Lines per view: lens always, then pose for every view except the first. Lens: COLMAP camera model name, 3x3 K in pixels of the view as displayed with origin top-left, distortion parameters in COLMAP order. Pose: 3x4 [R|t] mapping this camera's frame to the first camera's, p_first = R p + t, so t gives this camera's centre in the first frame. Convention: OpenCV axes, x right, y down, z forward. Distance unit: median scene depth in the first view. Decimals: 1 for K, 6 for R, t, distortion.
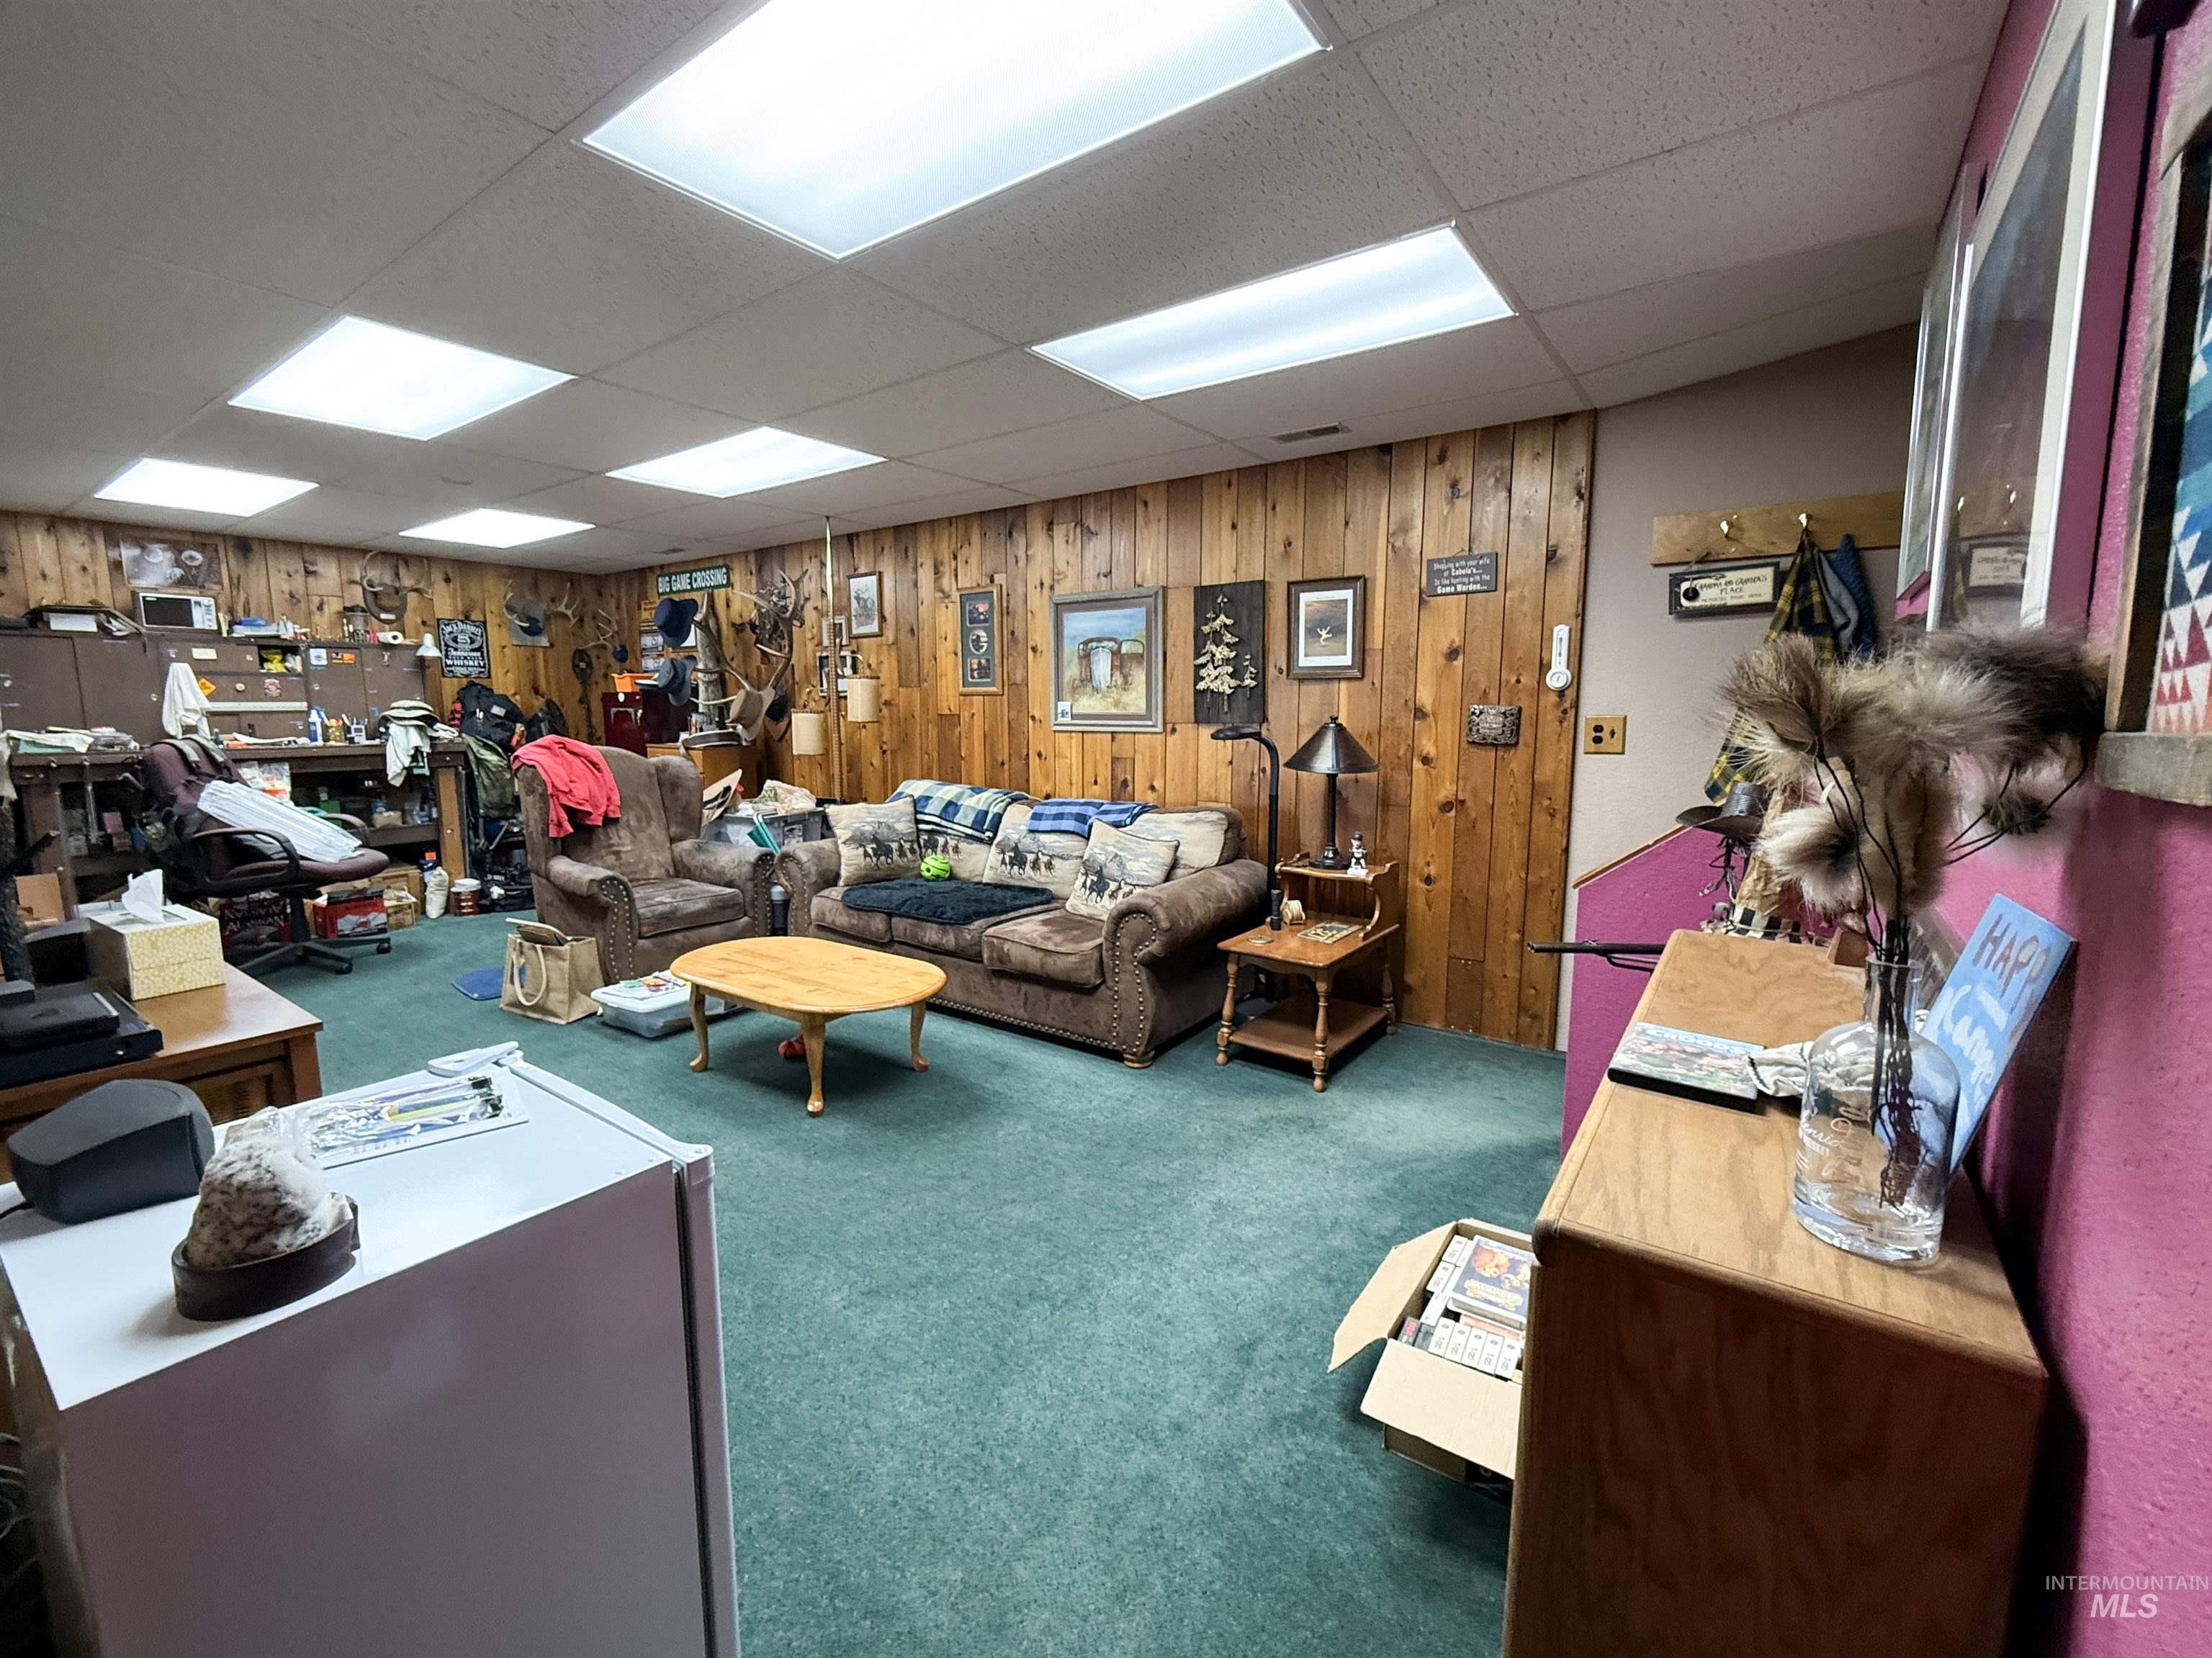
lens RADIAL K [[884.9, 0, 1112.0], [0, 884.9, 827.1], [0, 0, 1]] dist [0.000843, -0.000033]
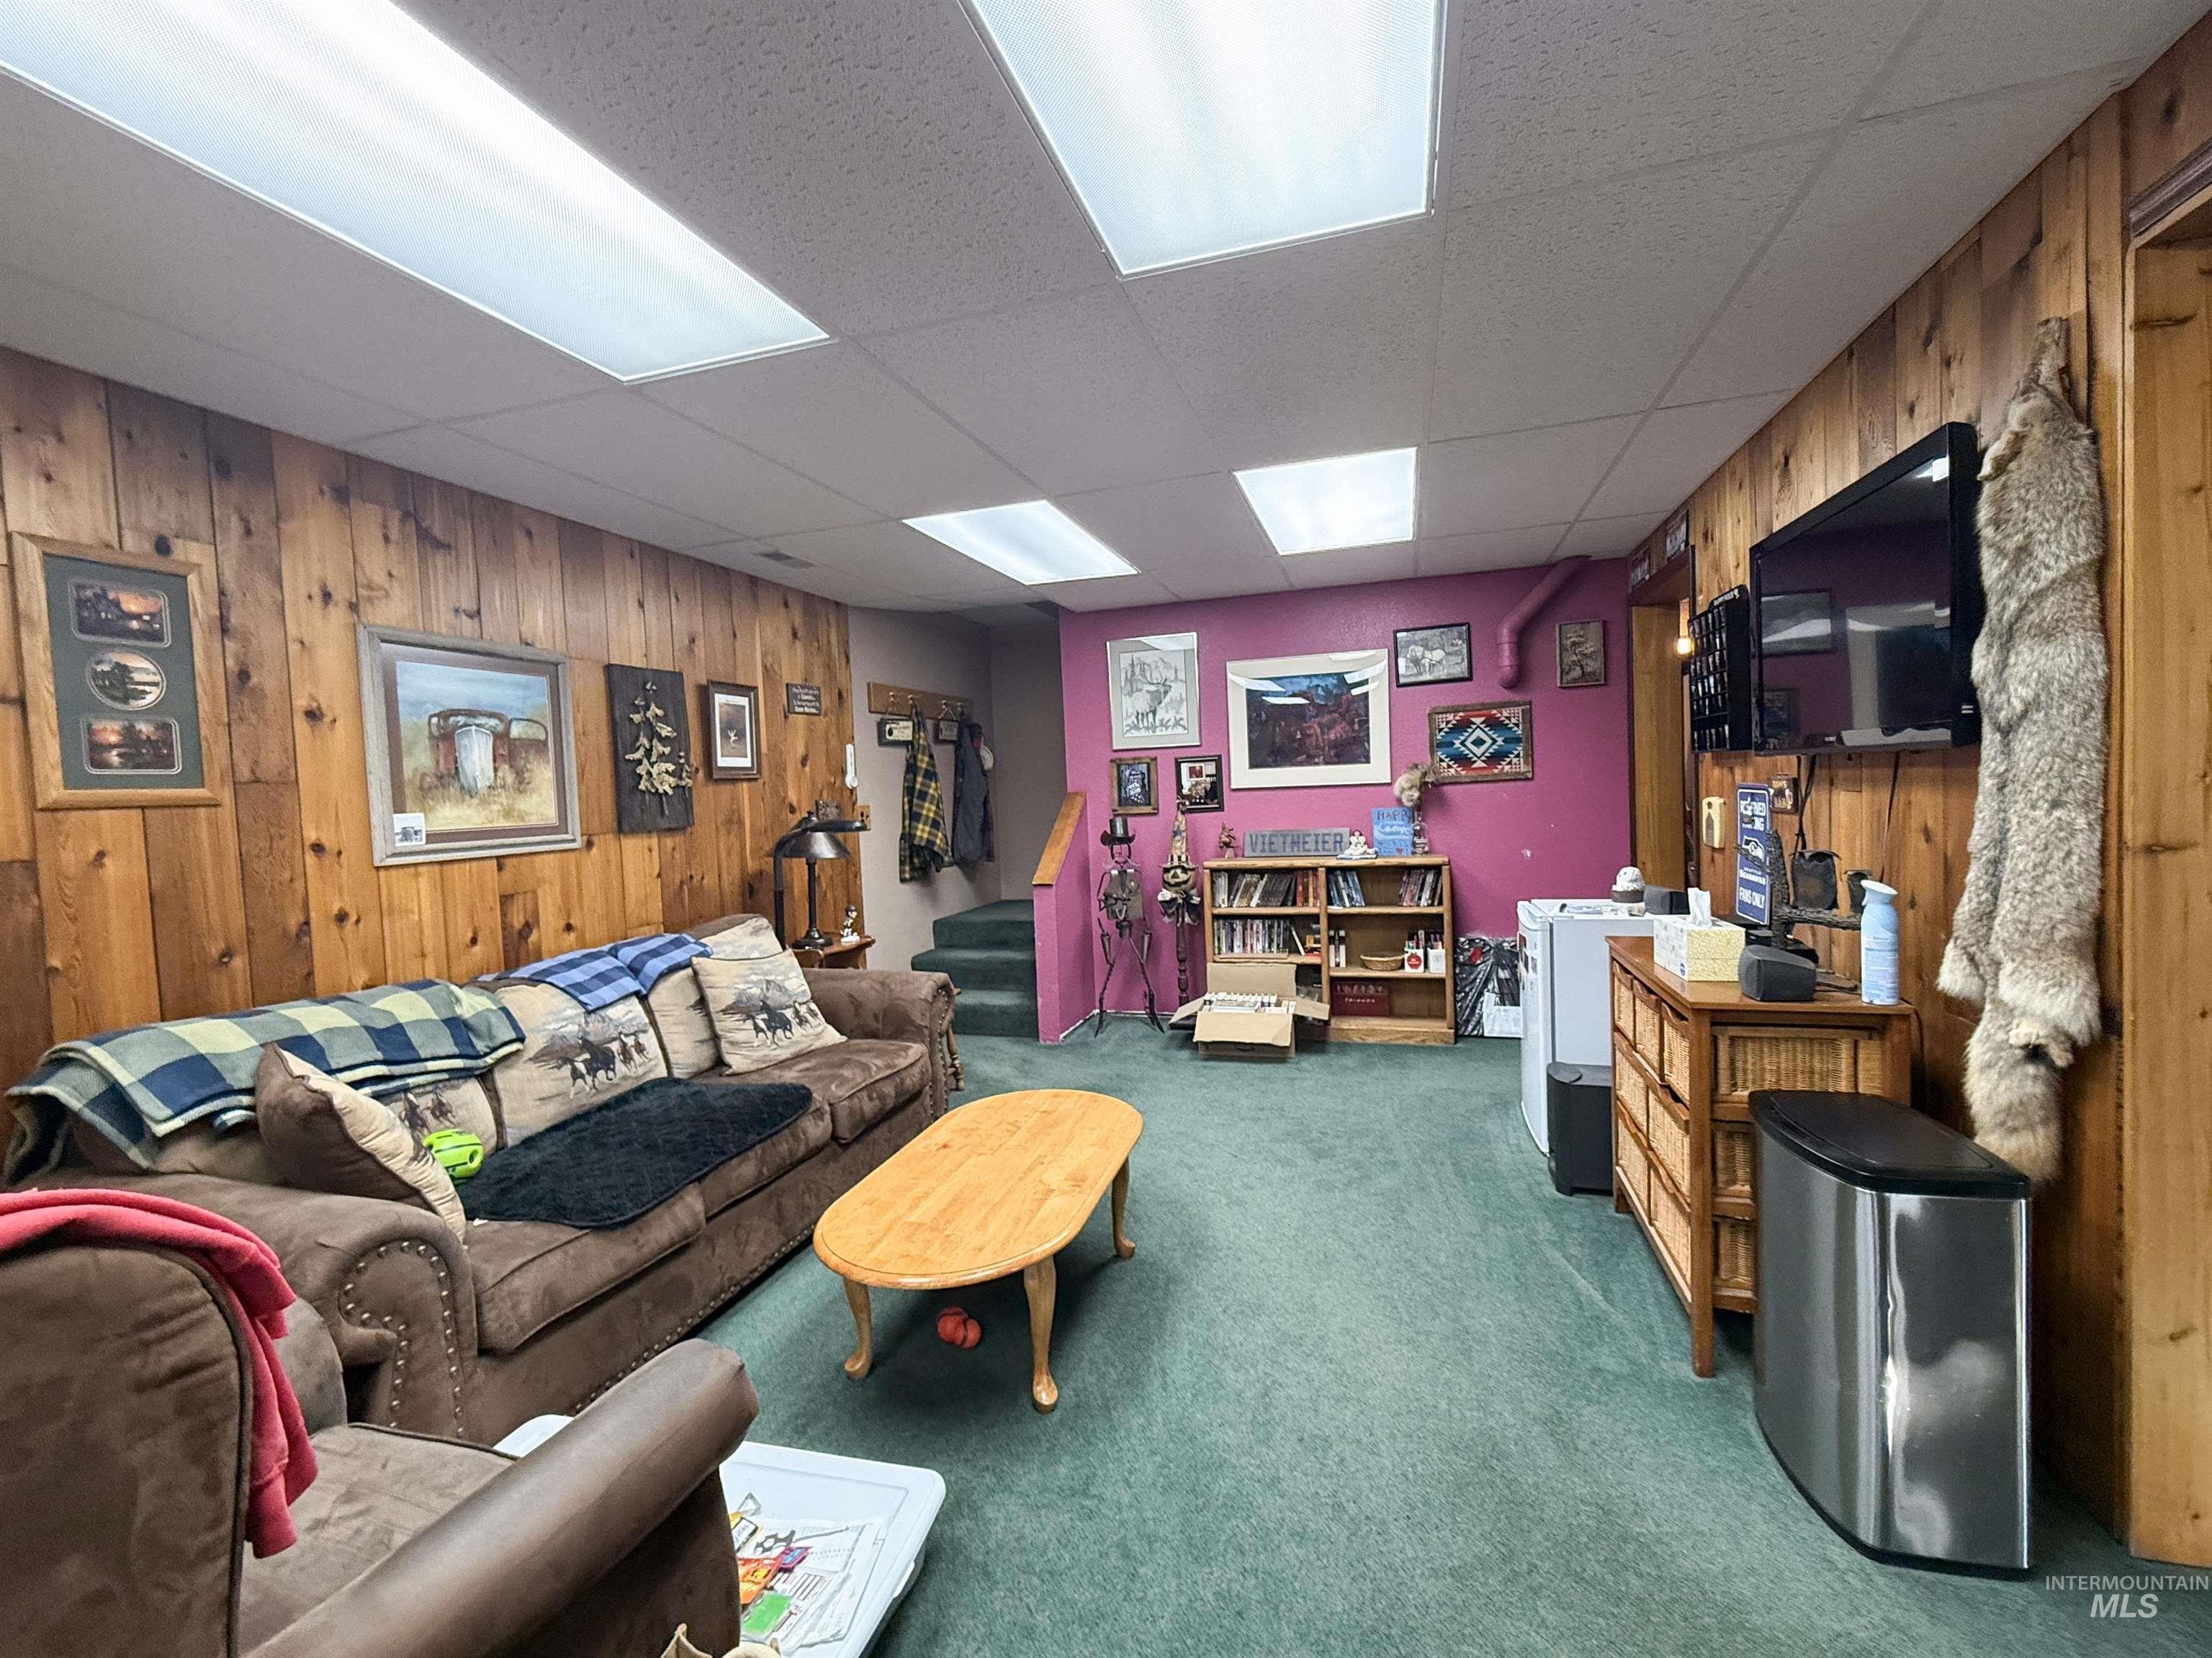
lens RADIAL K [[884.9, 0, 1112.0], [0, 884.9, 827.1], [0, 0, 1]] dist [0.000843, -0.000033]
pose [[-0.276455, -0.031852, 0.960499, -0.768220], [0.172557, 0.981562, 0.082217, -0.107955], [-0.945408, 0.188470, -0.265862, 0.770564]]
